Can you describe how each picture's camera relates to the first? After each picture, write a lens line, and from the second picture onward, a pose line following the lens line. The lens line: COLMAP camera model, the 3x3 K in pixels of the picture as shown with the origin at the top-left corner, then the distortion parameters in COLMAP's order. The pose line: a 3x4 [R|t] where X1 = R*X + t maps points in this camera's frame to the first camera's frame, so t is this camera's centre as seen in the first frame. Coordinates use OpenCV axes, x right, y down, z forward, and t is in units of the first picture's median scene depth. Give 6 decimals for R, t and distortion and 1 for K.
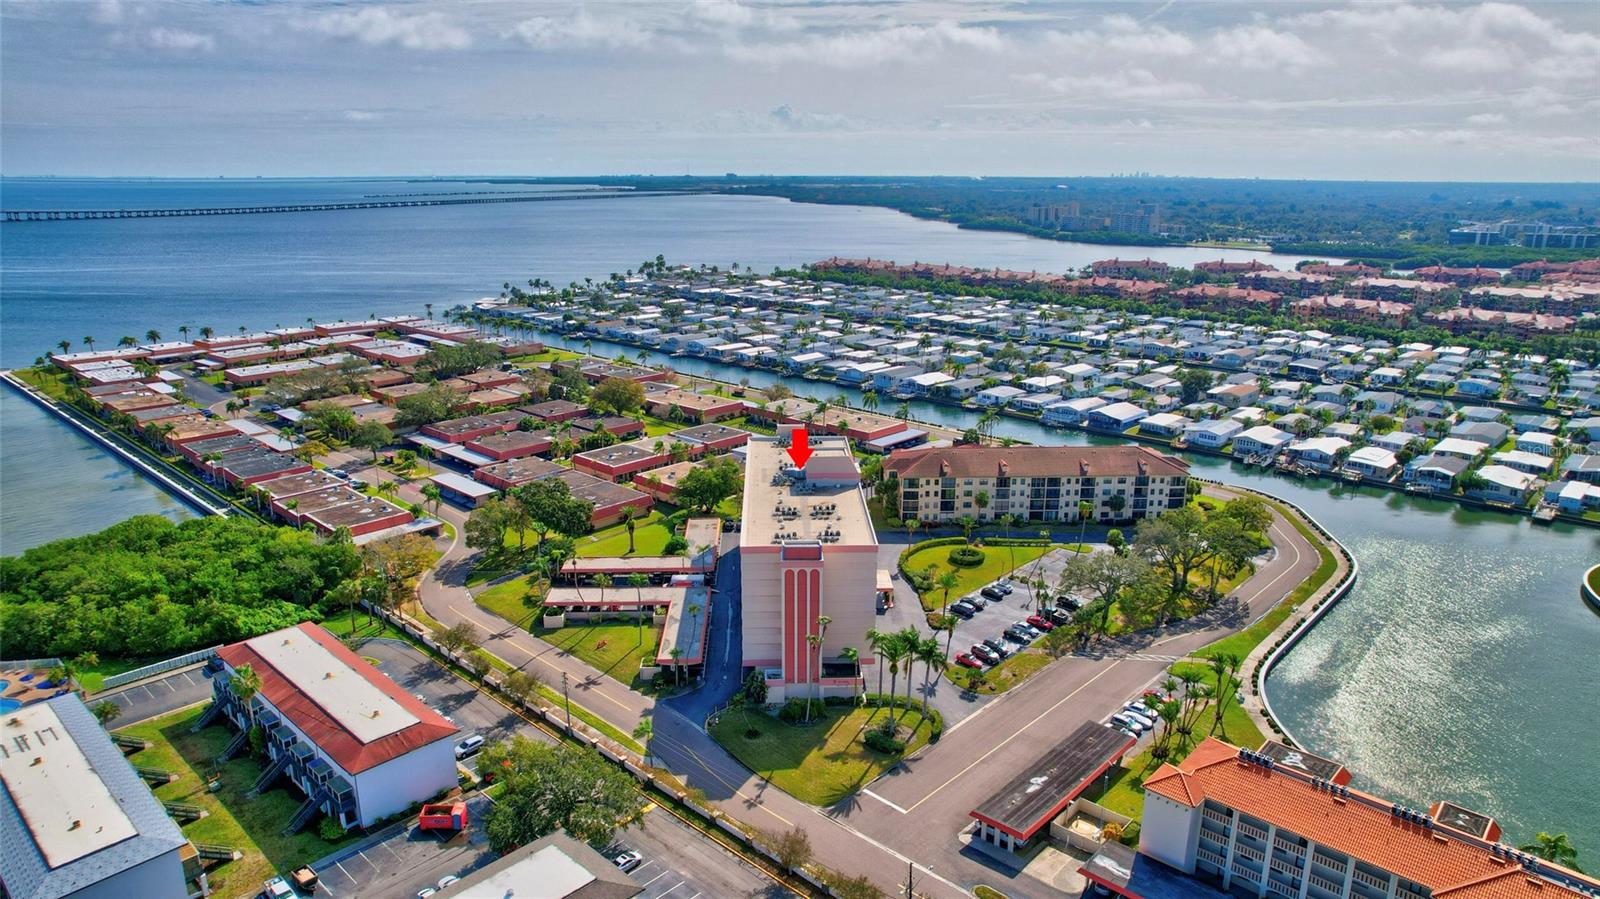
lens RADIAL K [[1037.5, 0, 814.4], [0, 1037.5, 441.6], [0, 0, 1]] dist [-0.067810, 0.069555]
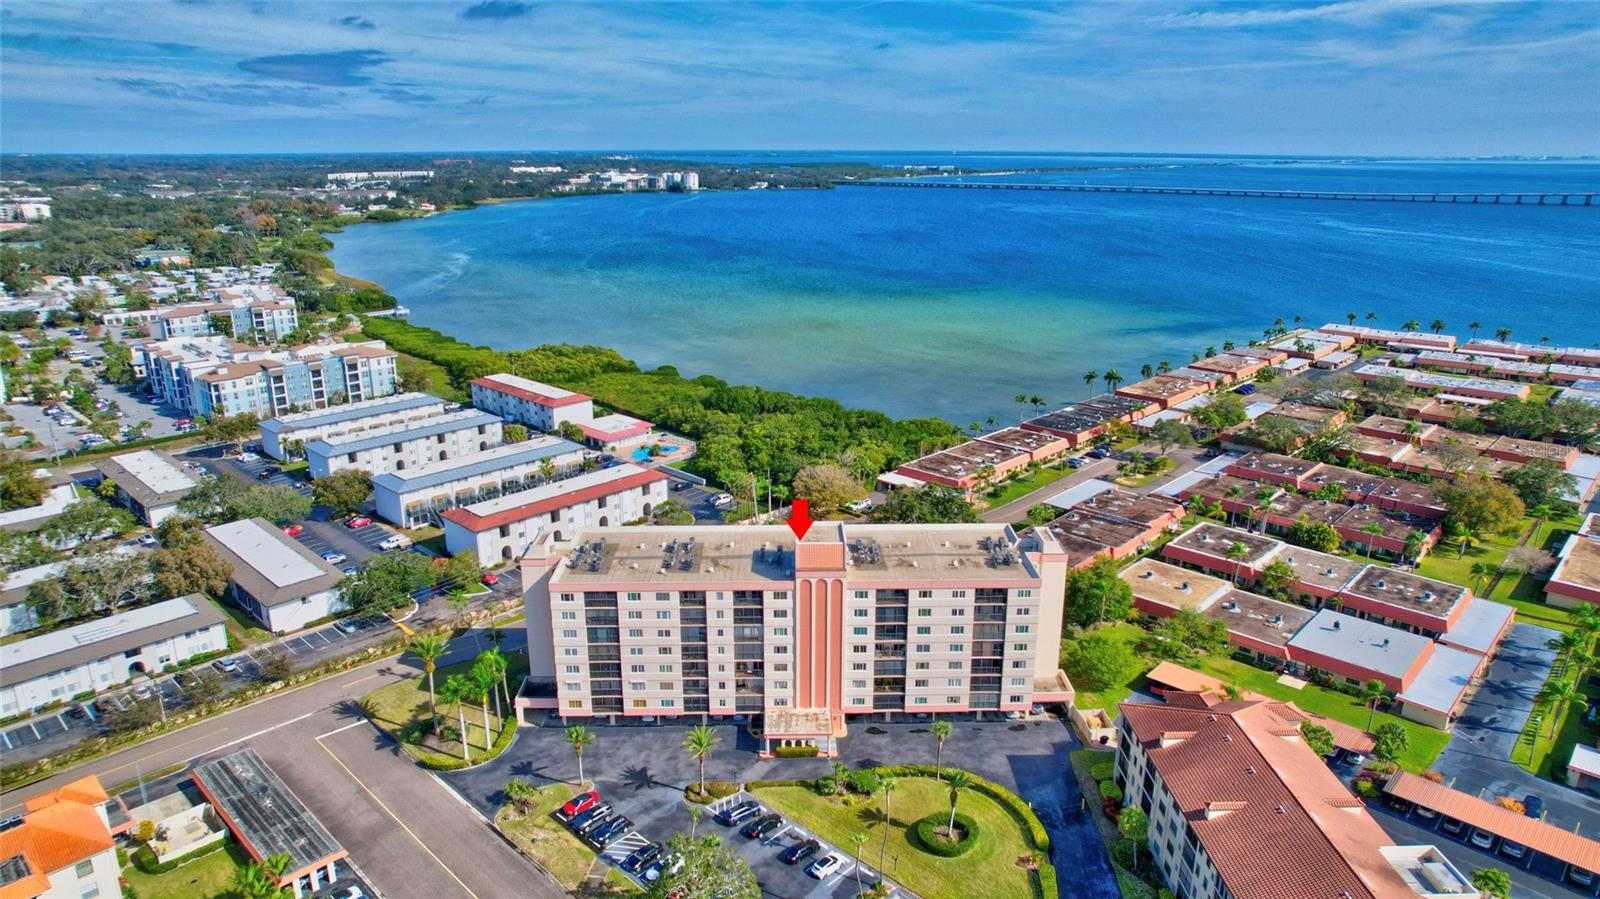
lens RADIAL K [[1039.6, 0, 800.0], [0, 1039.6, 449.5], [0, 0, 1]] dist [-0.073349, 0.067396]
pose [[-0.018611, 0.282256, -0.959158, 0.571833], [-0.258833, 0.925261, 0.277304, -0.199217], [0.965743, 0.253423, 0.055837, 0.754447]]
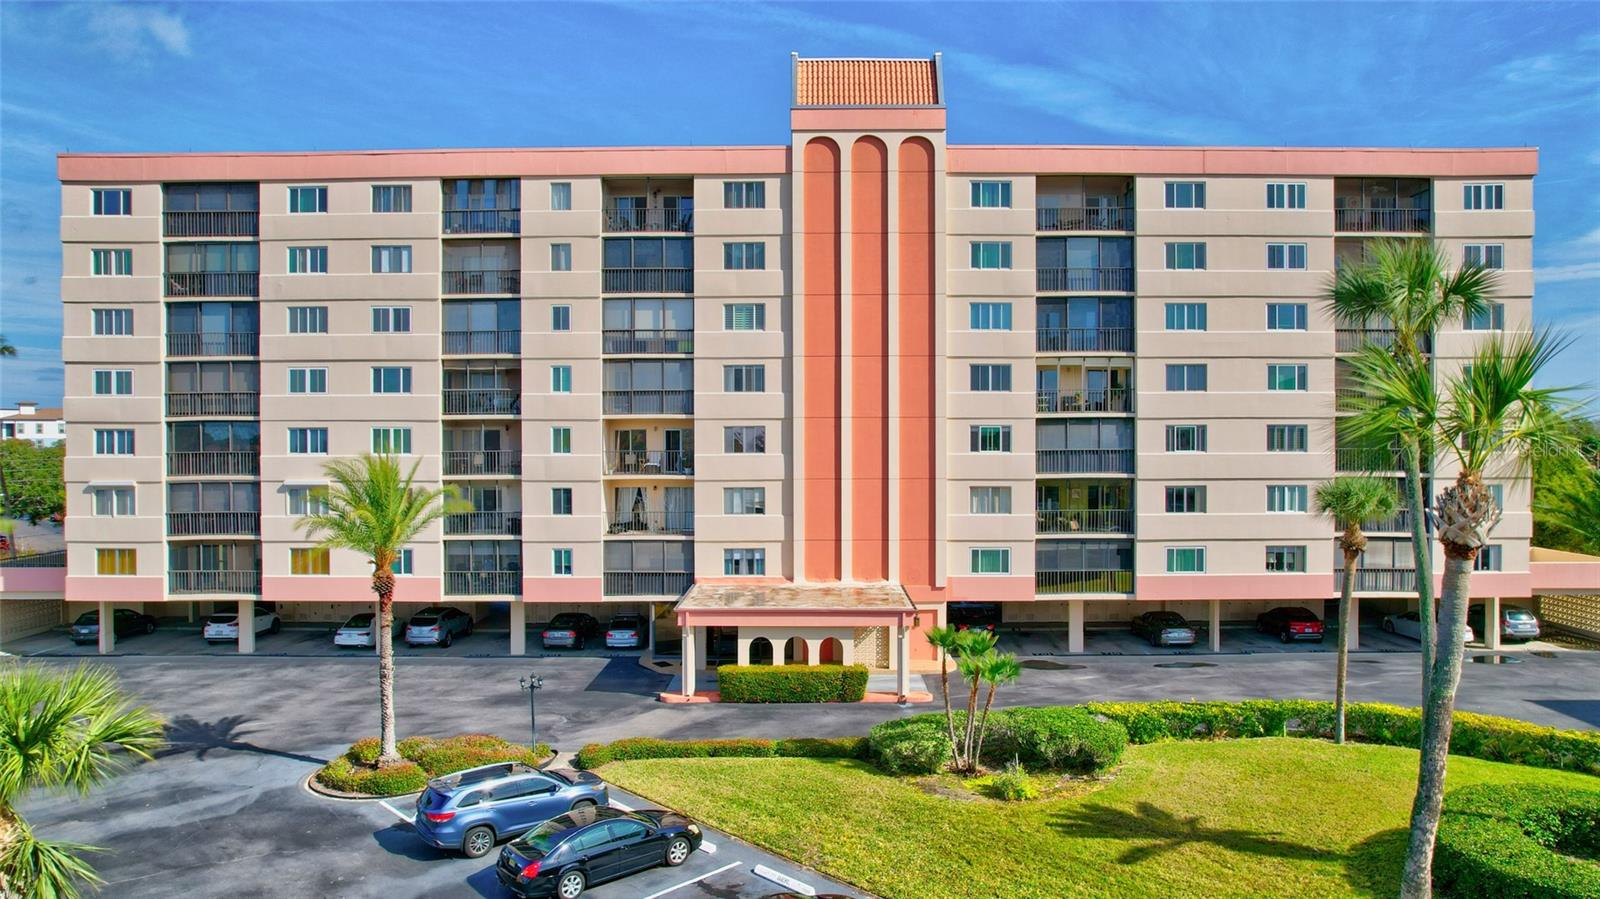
lens RADIAL K [[1039.6, 0, 800.0], [0, 1039.6, 449.5], [0, 0, 1]] dist [-0.073349, 0.067396]
pose [[-0.048597, 0.011482, -0.998752, 0.226467], [-0.256016, 0.966385, 0.023567, 0.080235], [0.965450, 0.256842, -0.044024, 0.827664]]
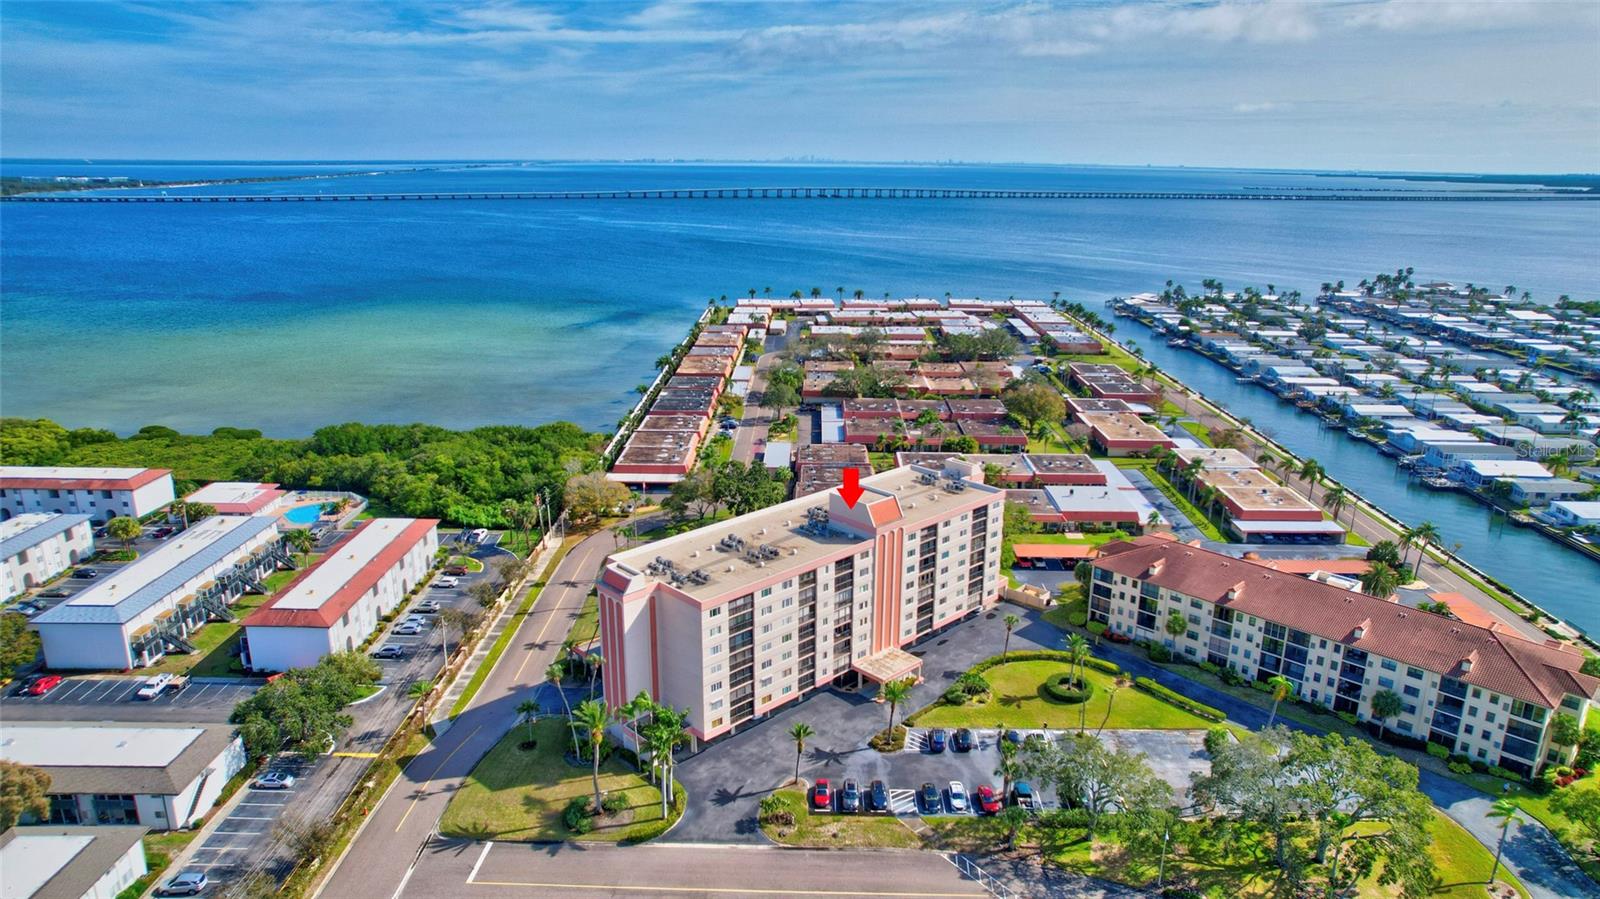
lens RADIAL K [[1037.5, 0, 814.4], [0, 1037.5, 441.6], [0, 0, 1]] dist [-0.067810, 0.069555]
pose [[0.672265, 0.202053, -0.712204, 0.459361], [-0.197150, 0.976156, 0.090842, -0.079834], [0.713576, 0.079341, 0.696070, 0.319835]]
